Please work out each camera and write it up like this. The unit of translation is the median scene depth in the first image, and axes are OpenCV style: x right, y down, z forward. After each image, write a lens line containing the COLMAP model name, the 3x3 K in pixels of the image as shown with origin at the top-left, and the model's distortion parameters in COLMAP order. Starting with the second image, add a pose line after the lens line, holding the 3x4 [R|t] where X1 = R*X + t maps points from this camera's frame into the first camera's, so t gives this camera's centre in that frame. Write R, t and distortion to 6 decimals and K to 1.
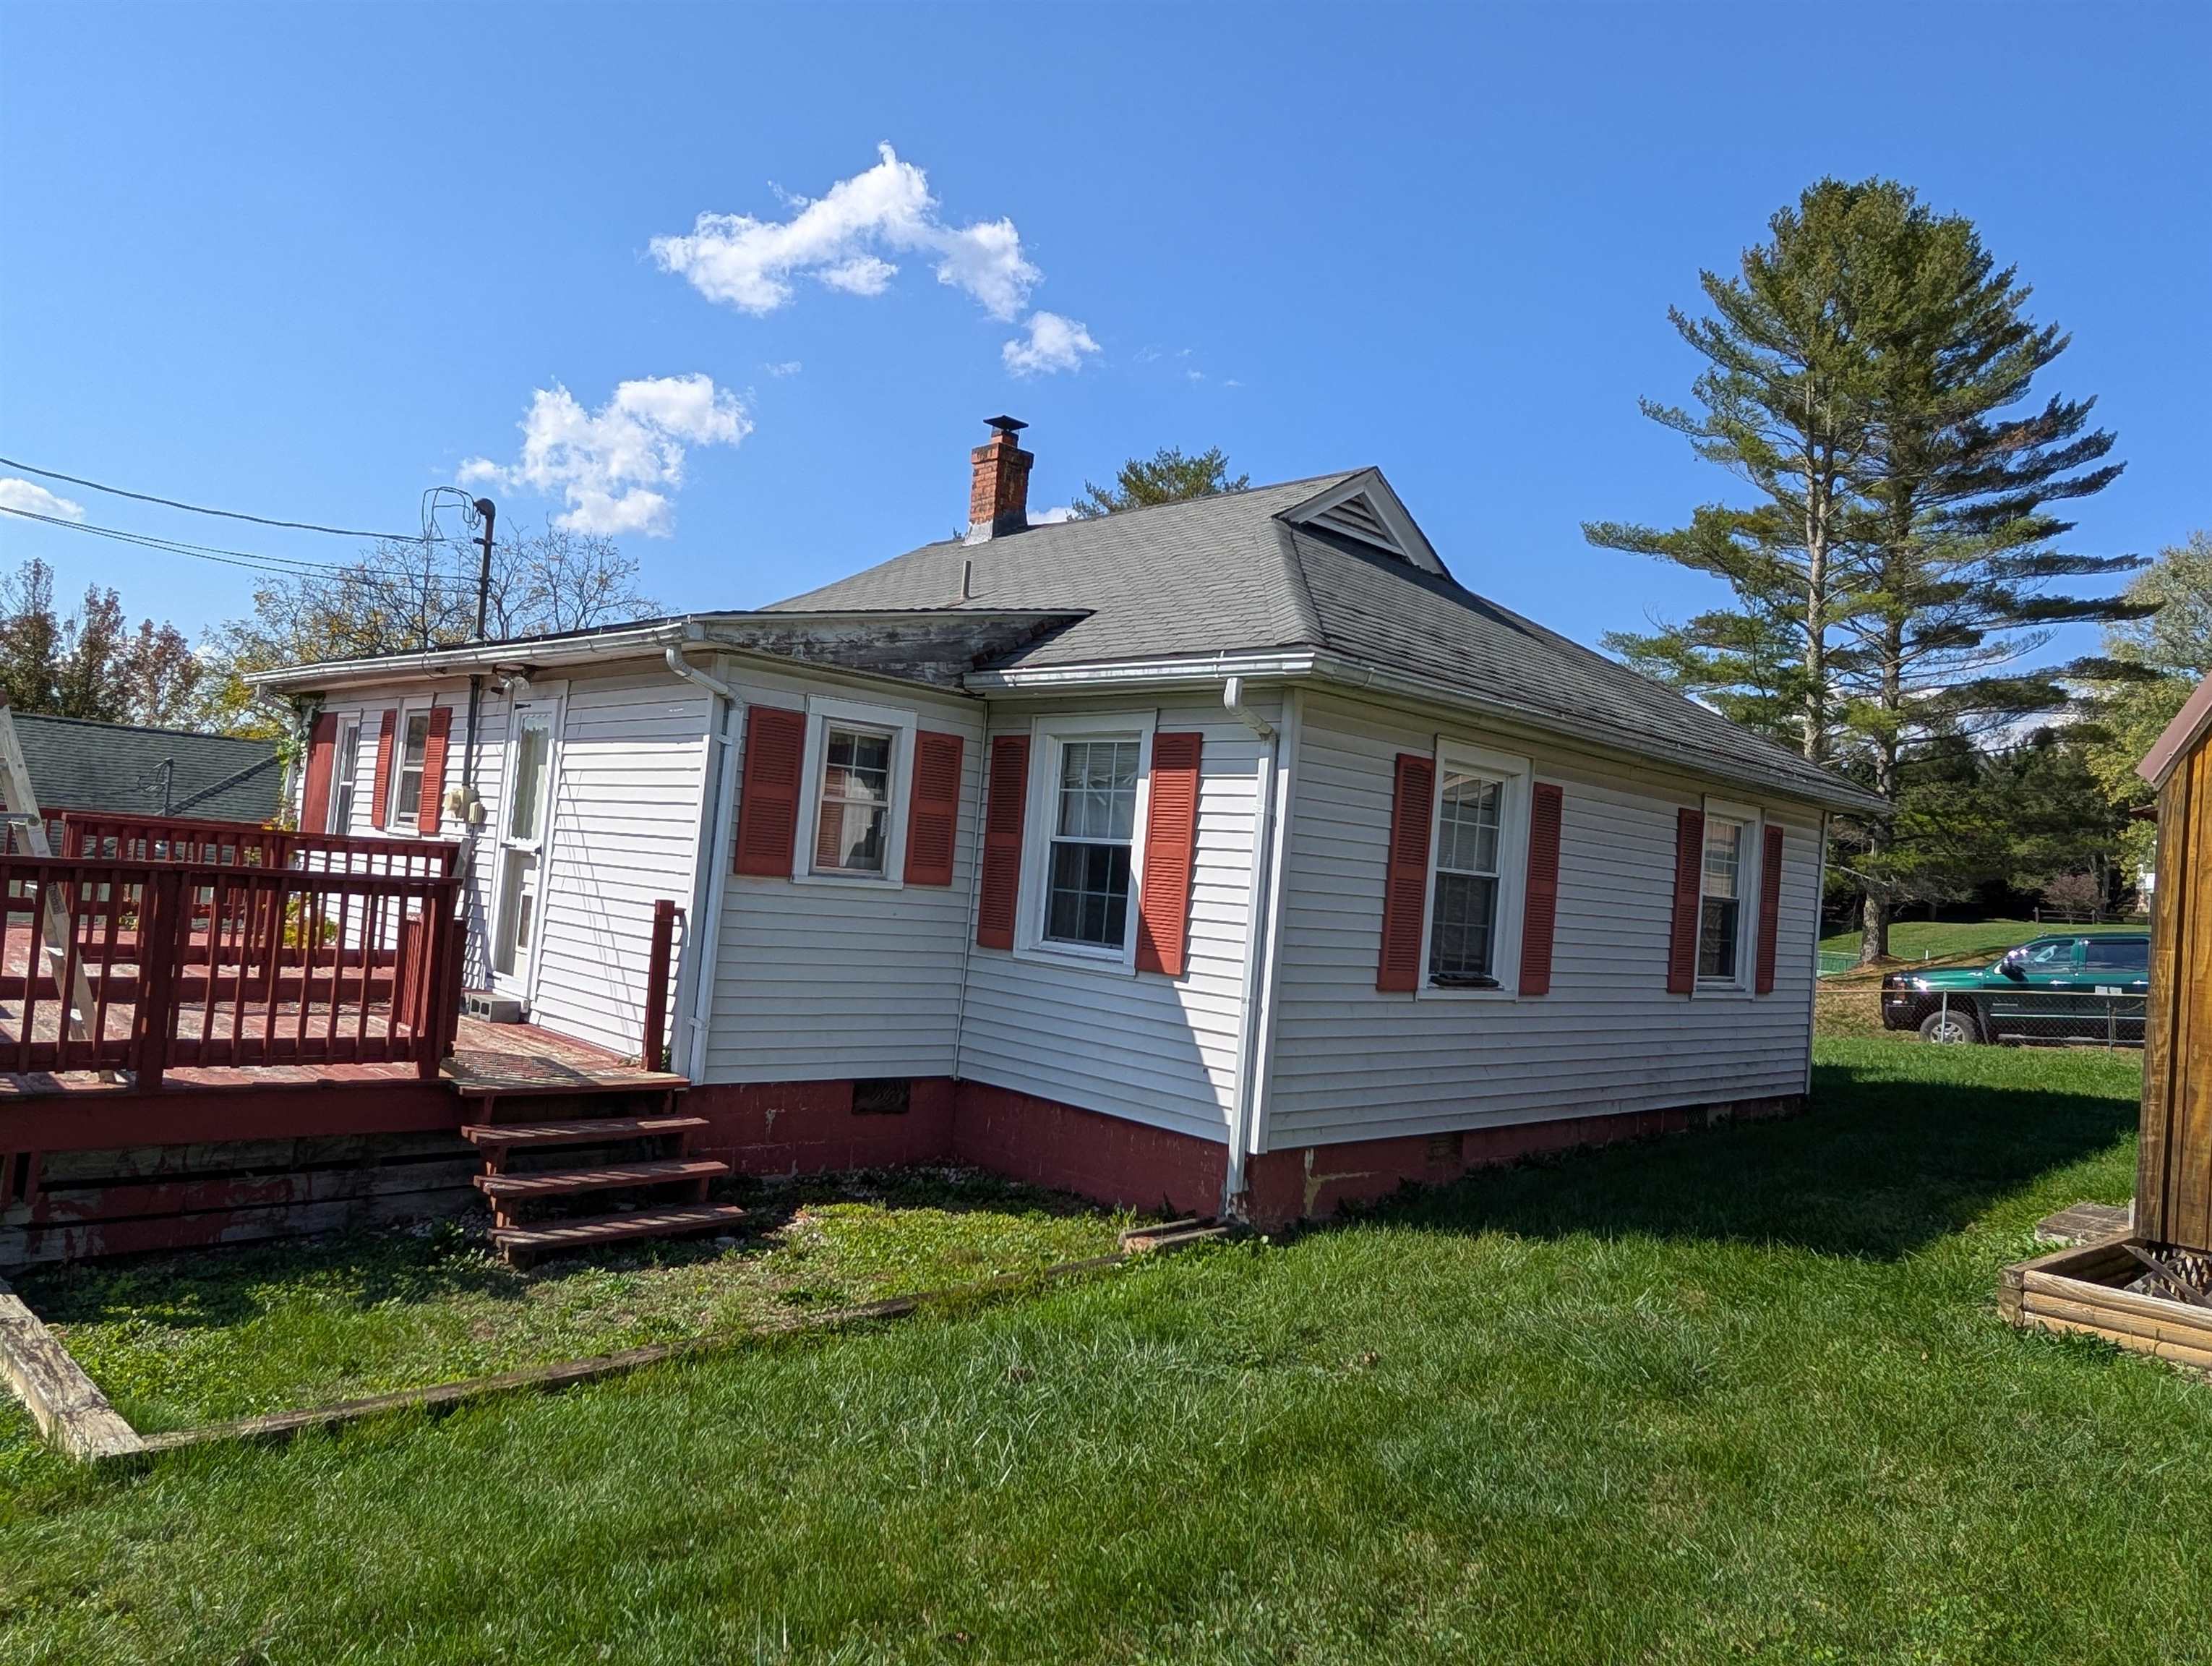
lens RADIAL K [[1460.6, 0, 1109.8], [0, 1460.6, 825.3], [0, 0, 1]] dist [0.003060, -0.006995]
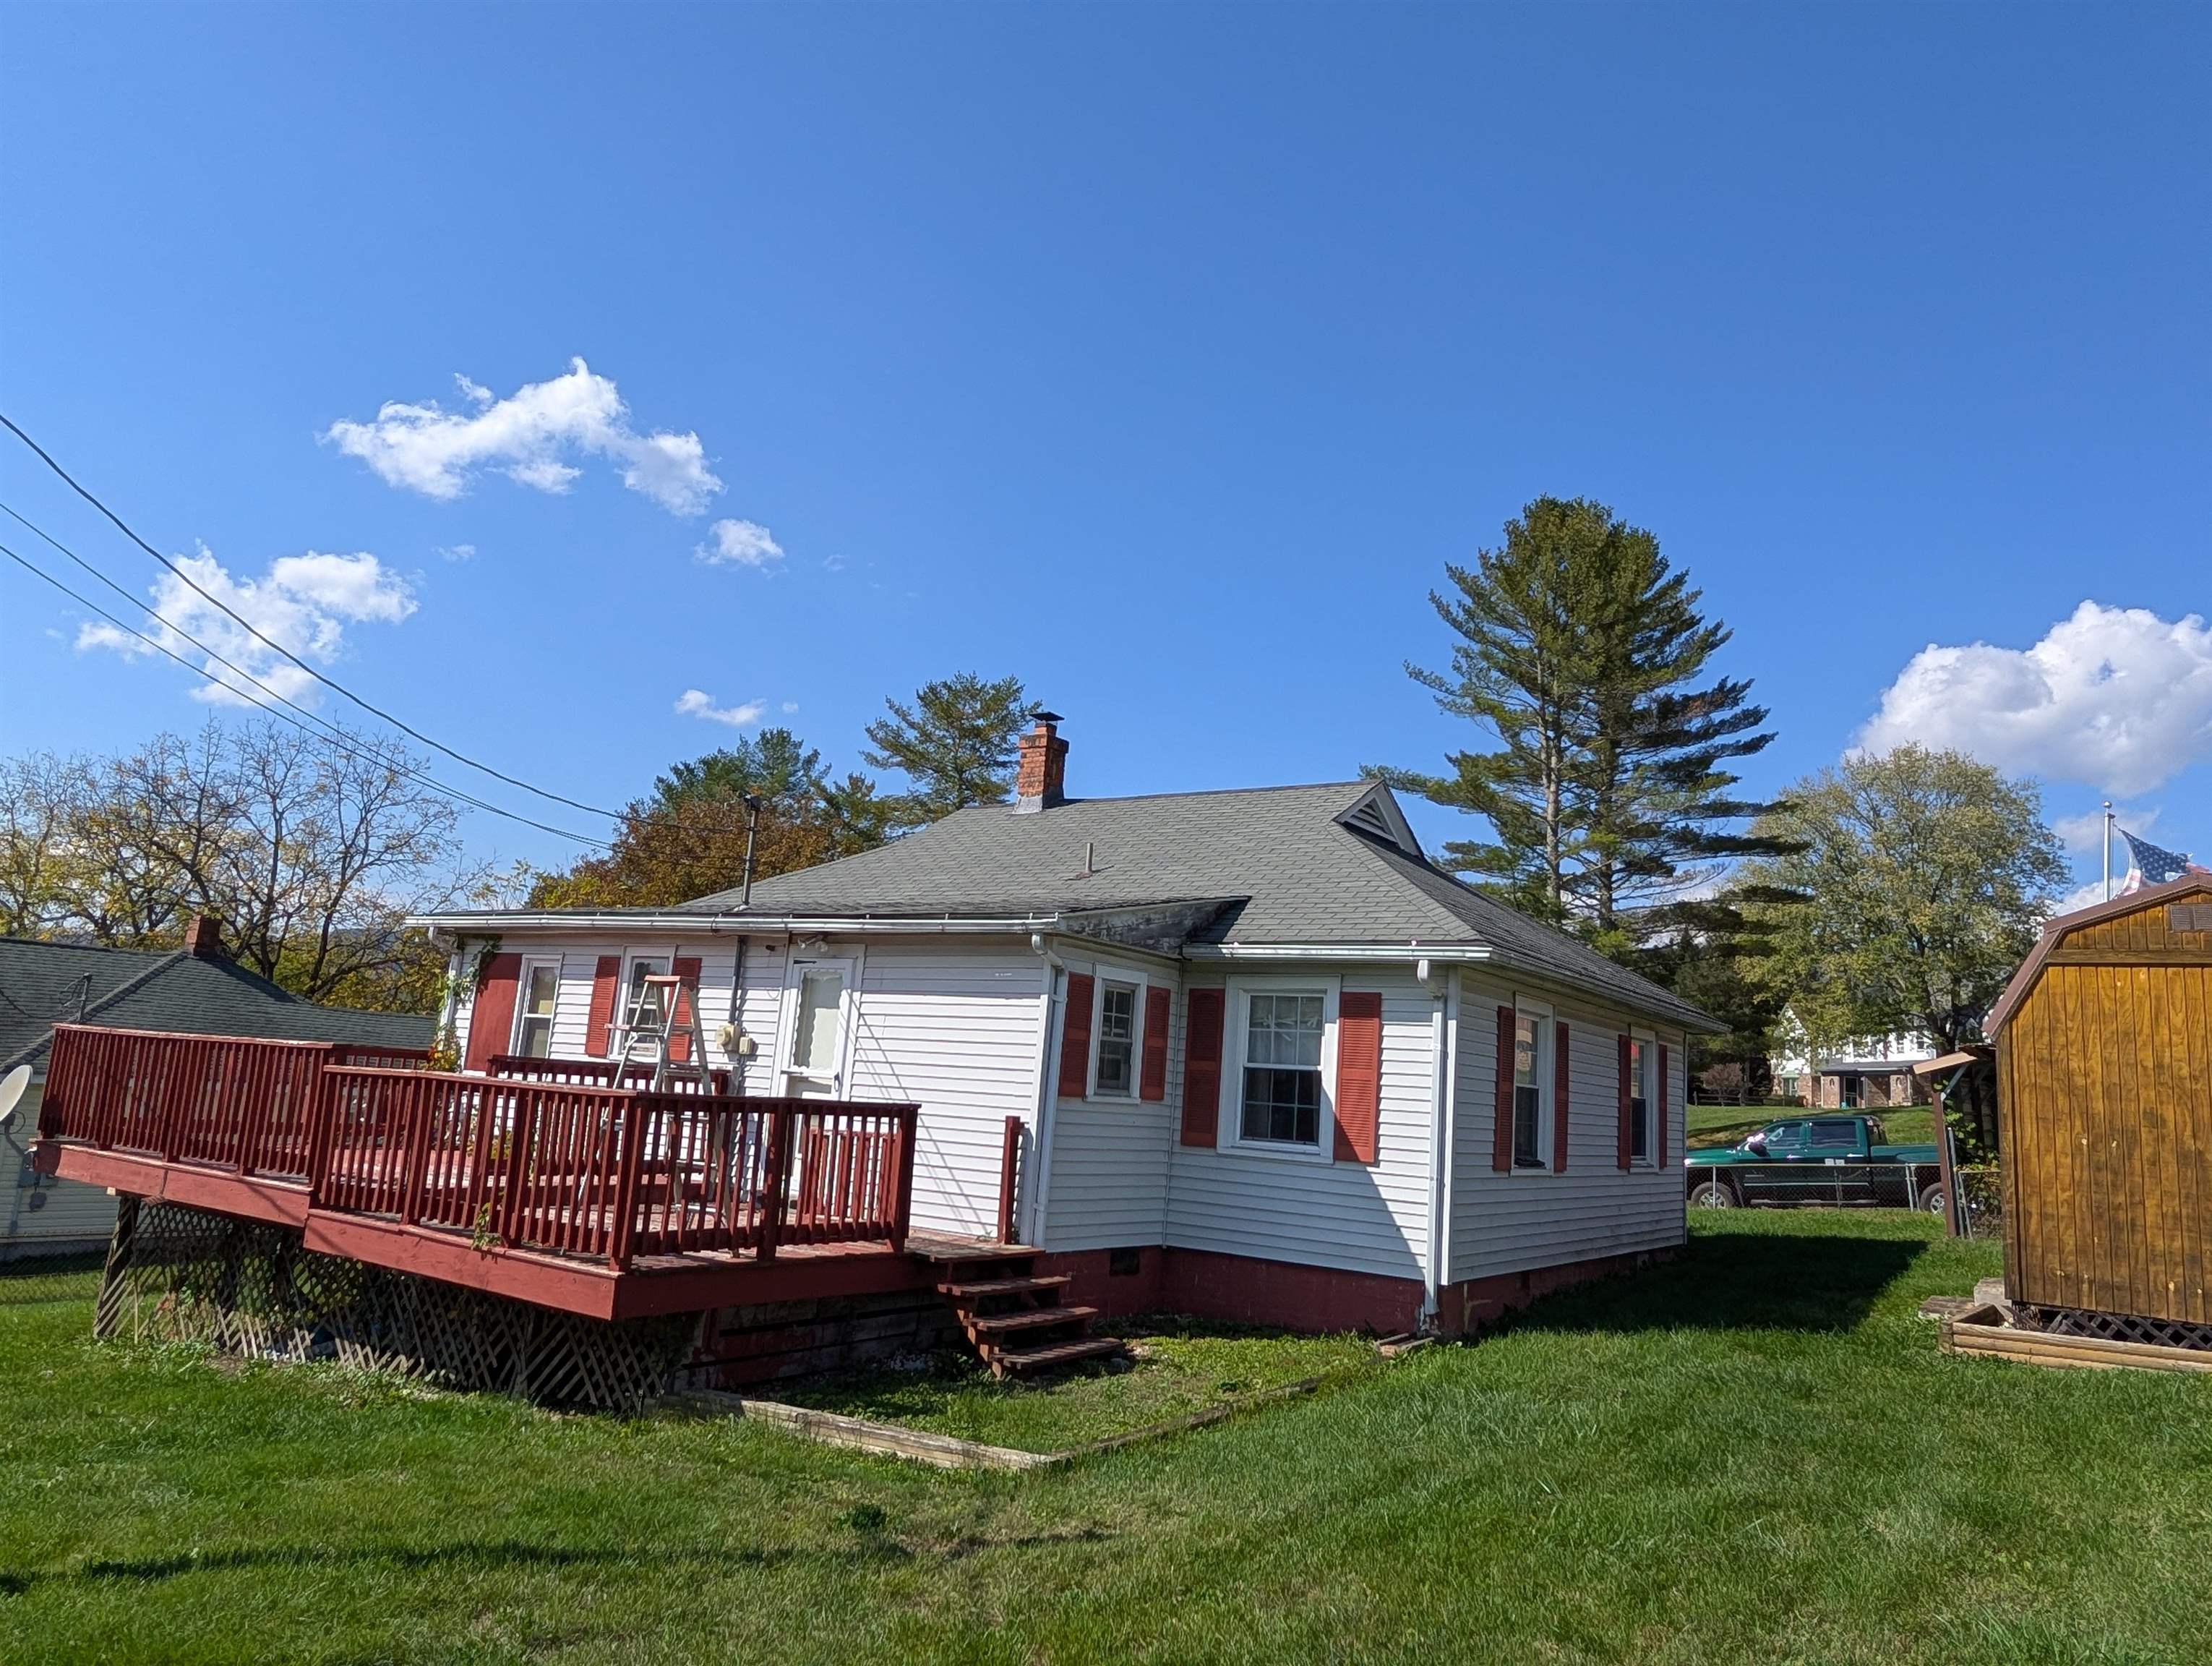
lens RADIAL K [[1460.6, 0, 1109.8], [0, 1460.6, 825.3], [0, 0, 1]] dist [0.003060, -0.006995]
pose [[0.979266, 0.021922, 0.201387, -0.432203], [0.004479, 0.991541, -0.129714, -0.035642], [-0.202527, 0.127927, 0.970885, -0.335176]]
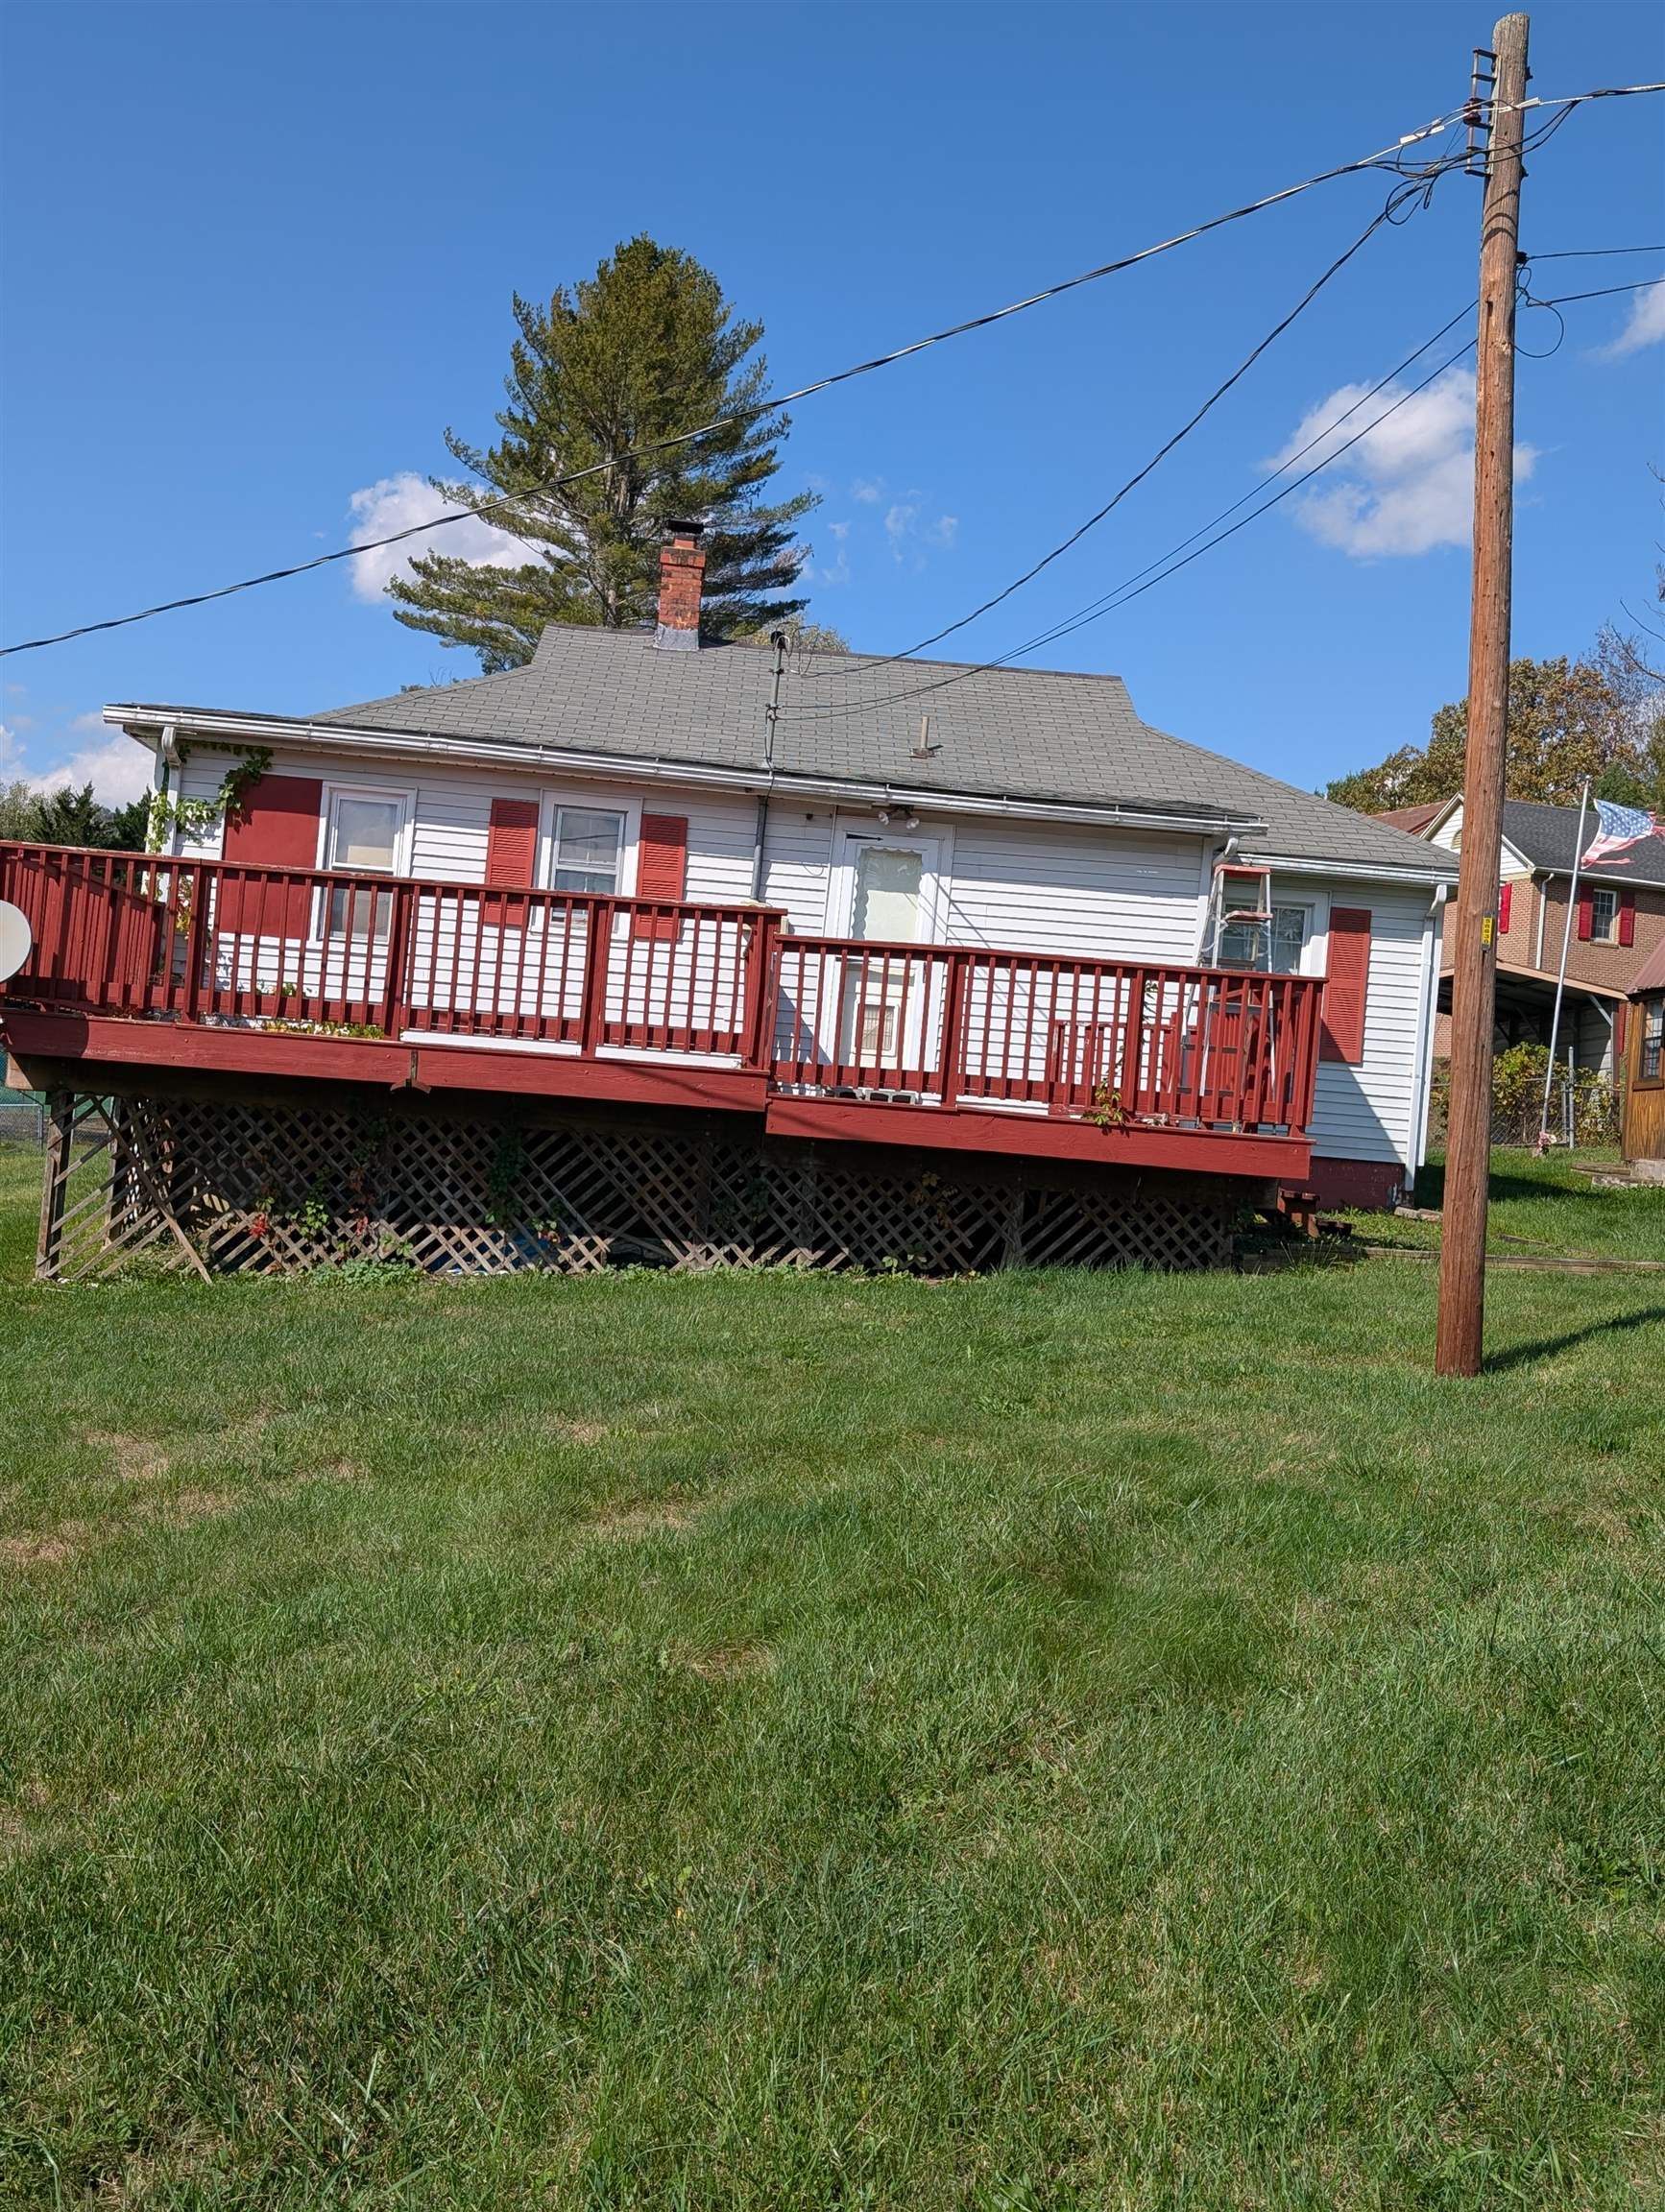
lens RADIAL K [[2083.3, 0, 772.0], [0, 2083.3, 1102.7], [0, 0, 1]] dist [0.147011, -0.004005]
pose [[0.665159, -0.020212, 0.746428, -1.799743], [-0.053860, 0.995731, 0.074958, 0.006790], [-0.744756, -0.090061, 0.661231, -0.043679]]
